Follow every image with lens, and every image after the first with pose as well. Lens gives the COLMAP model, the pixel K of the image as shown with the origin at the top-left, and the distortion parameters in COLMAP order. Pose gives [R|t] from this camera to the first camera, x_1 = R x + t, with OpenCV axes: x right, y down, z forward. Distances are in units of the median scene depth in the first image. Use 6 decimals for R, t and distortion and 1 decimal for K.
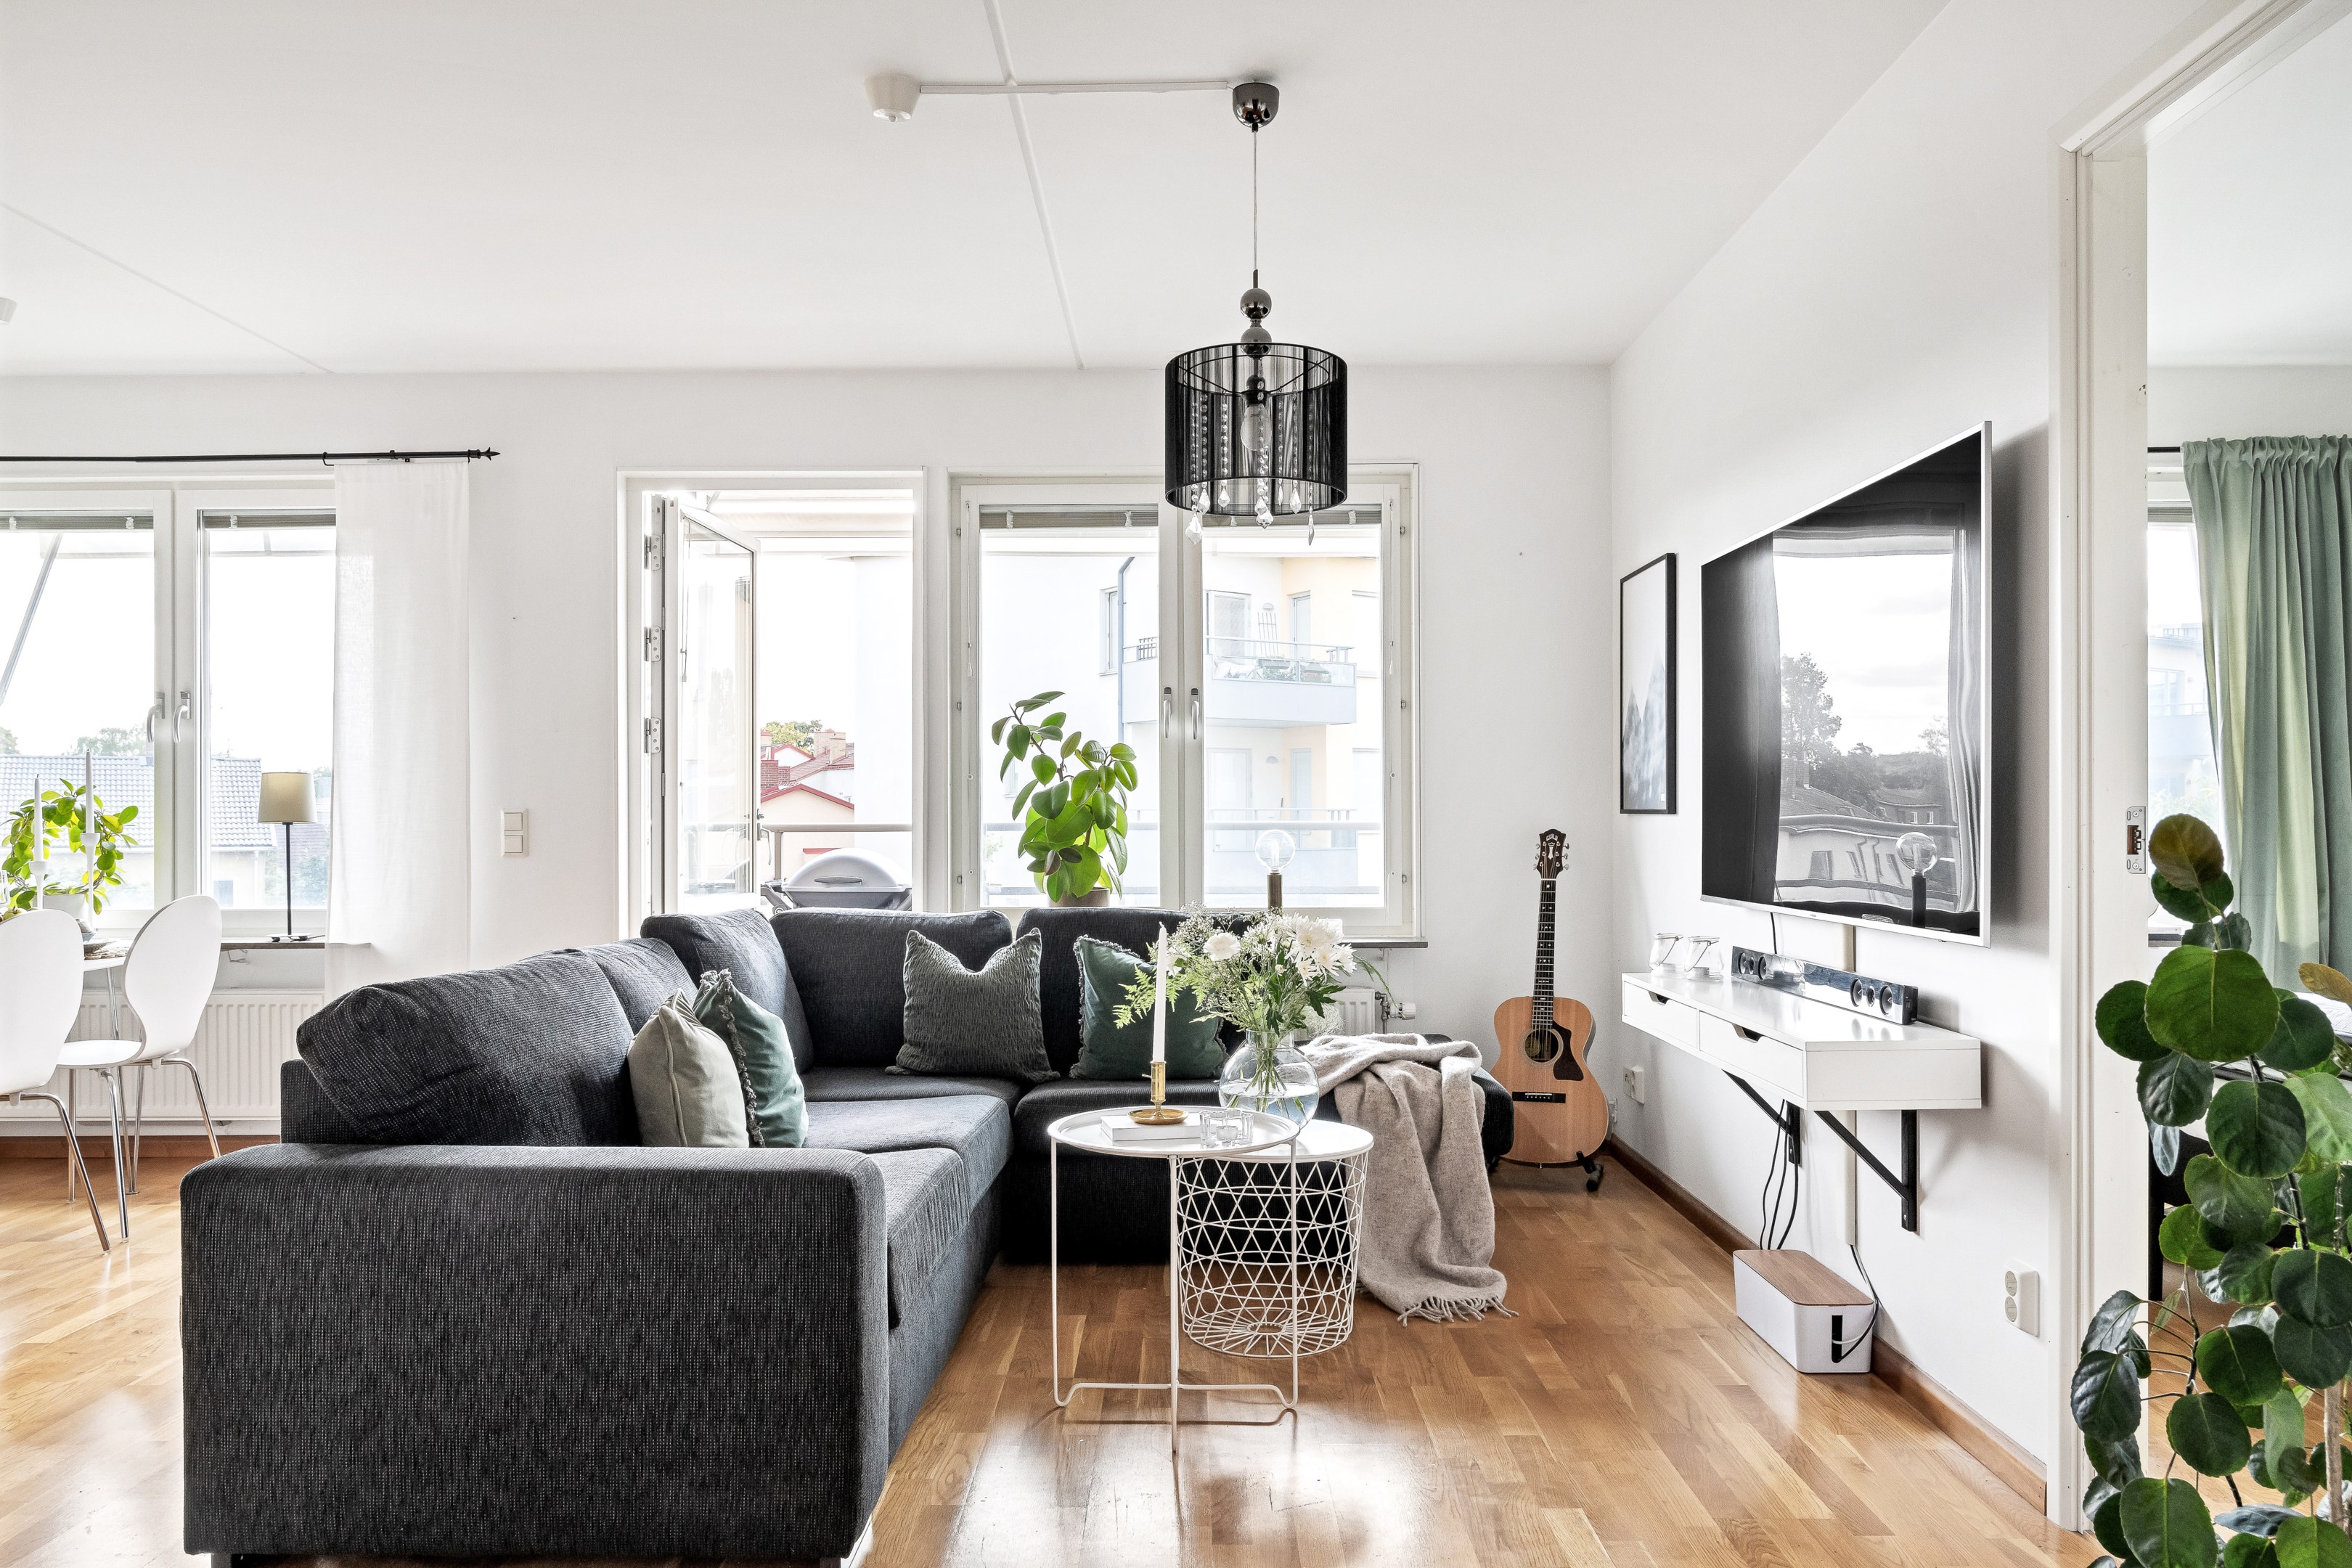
lens RADIAL K [[1664.4, 0, 1176.4], [0, 1664.4, 802.3], [0, 0, 1]] dist [0.009707, -0.001367]
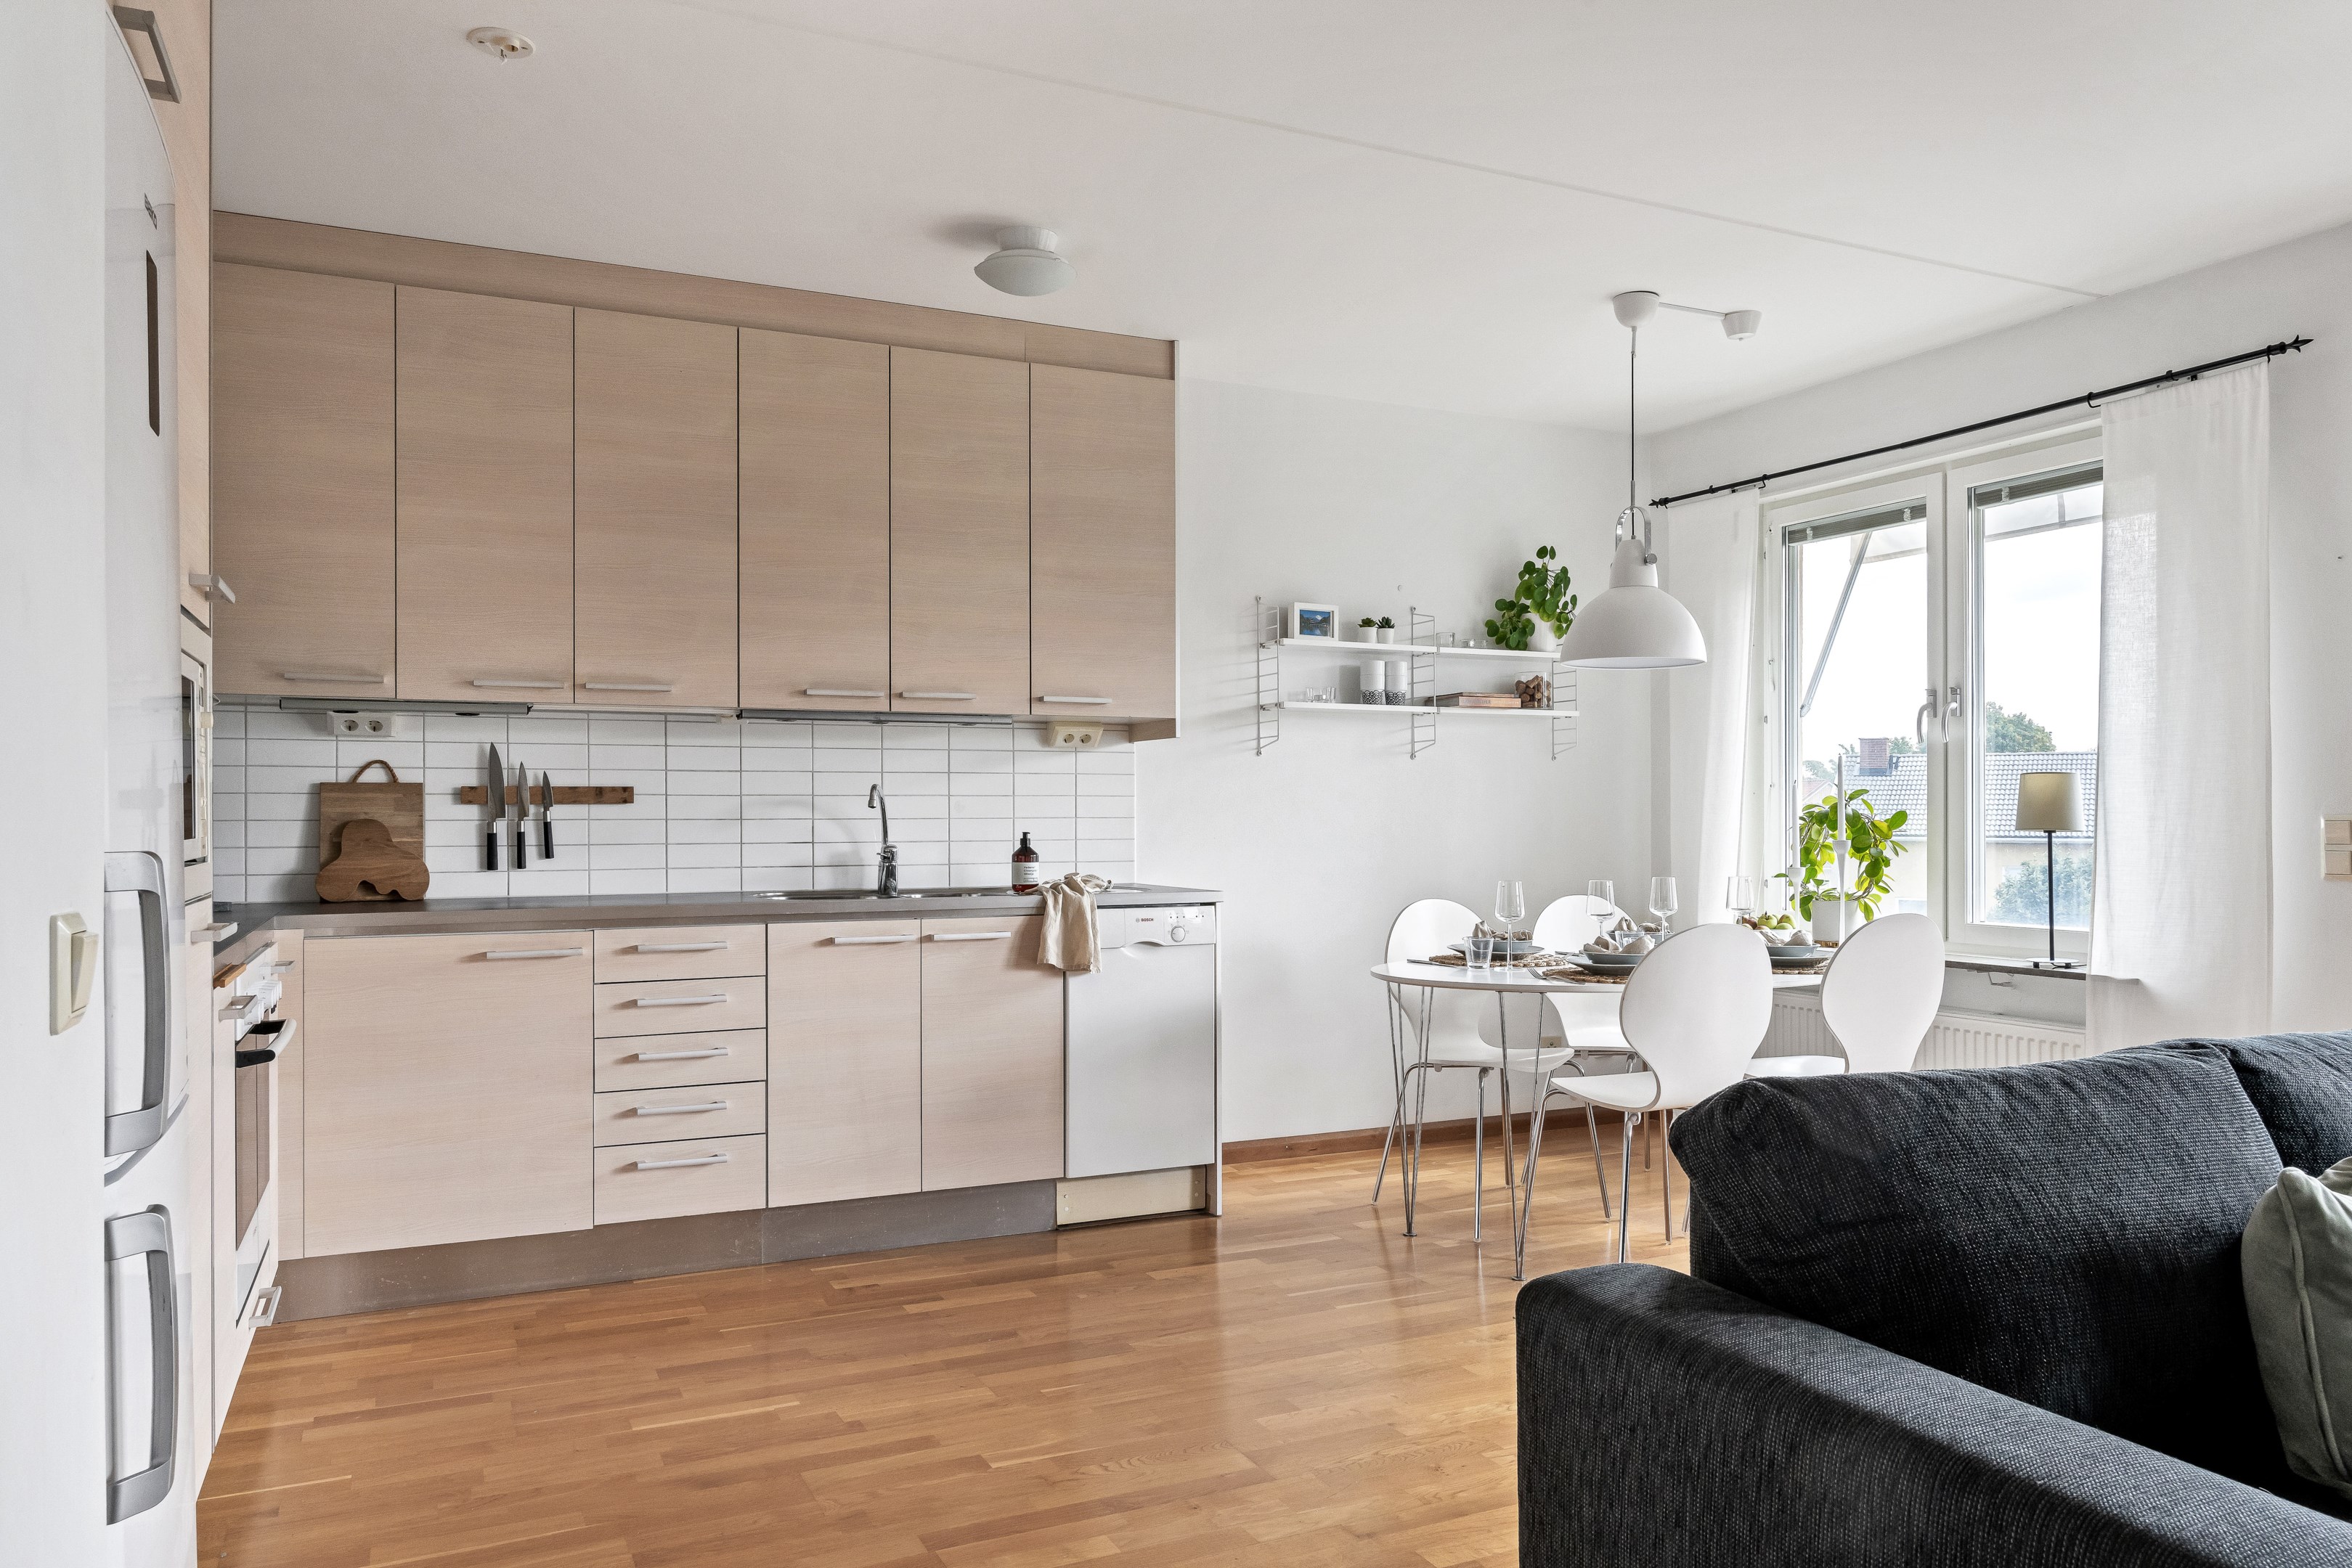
lens RADIAL K [[1611.9, 0, 1166.4], [0, 1611.9, 823.1], [0, 0, 1]] dist [0.000805, -0.000358]
pose [[0.444064, 0.008008, -0.895959, 0.014474], [0.007344, 0.999894, 0.012577, -0.005685], [0.895965, -0.012165, 0.443958, 0.217267]]
